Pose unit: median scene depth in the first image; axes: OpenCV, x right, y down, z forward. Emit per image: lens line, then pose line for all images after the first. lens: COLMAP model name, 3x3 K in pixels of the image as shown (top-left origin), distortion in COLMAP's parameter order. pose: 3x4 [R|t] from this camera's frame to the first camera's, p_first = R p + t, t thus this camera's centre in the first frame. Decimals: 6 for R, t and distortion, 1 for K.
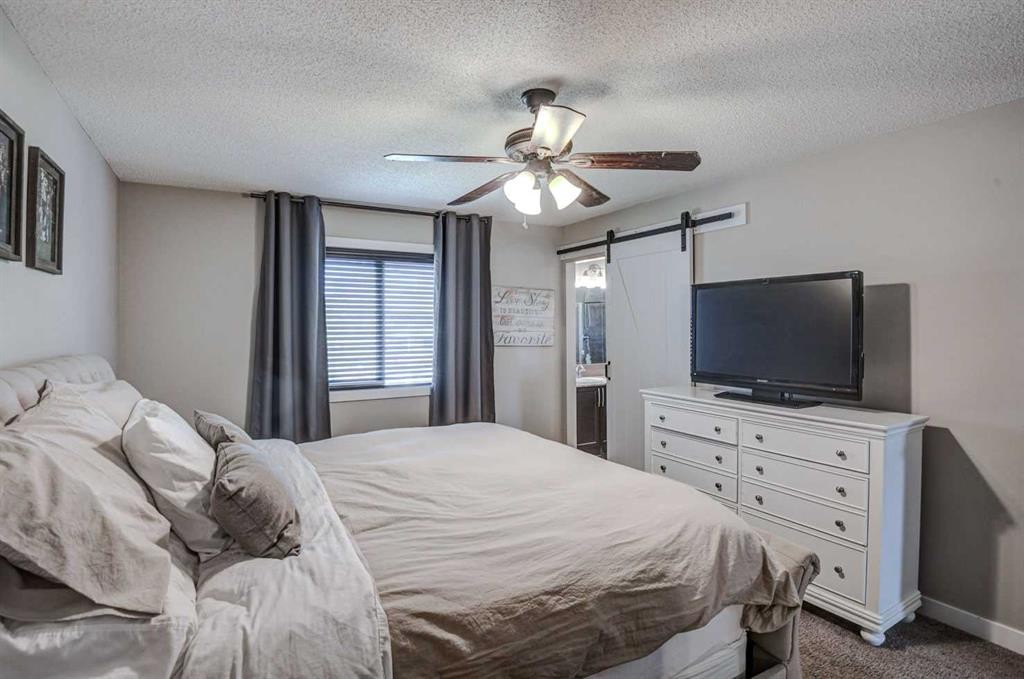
lens RADIAL K [[504.9, 0, 494.8], [0, 504.9, 332.8], [0, 0, 1]] dist [-0.033436, -0.000399]
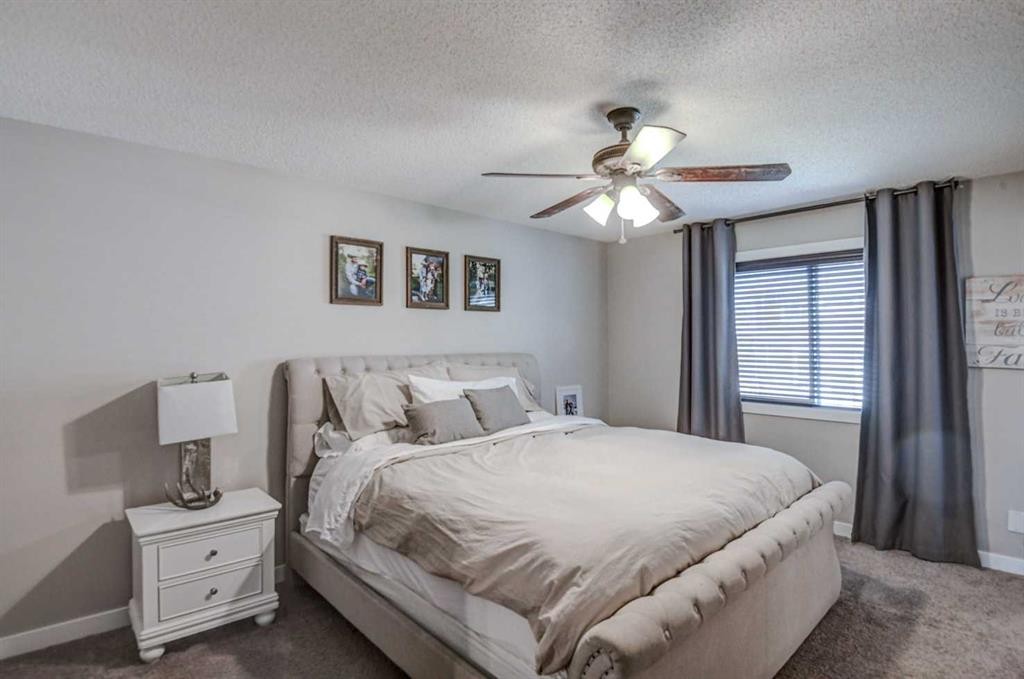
lens RADIAL K [[504.9, 0, 494.8], [0, 504.9, 332.8], [0, 0, 1]] dist [-0.033436, -0.000399]
pose [[0.228808, -0.014081, -0.973370, 0.597346], [-0.014072, 0.999743, -0.017770, 0.001371], [0.973370, 0.017763, 0.228551, 0.294442]]
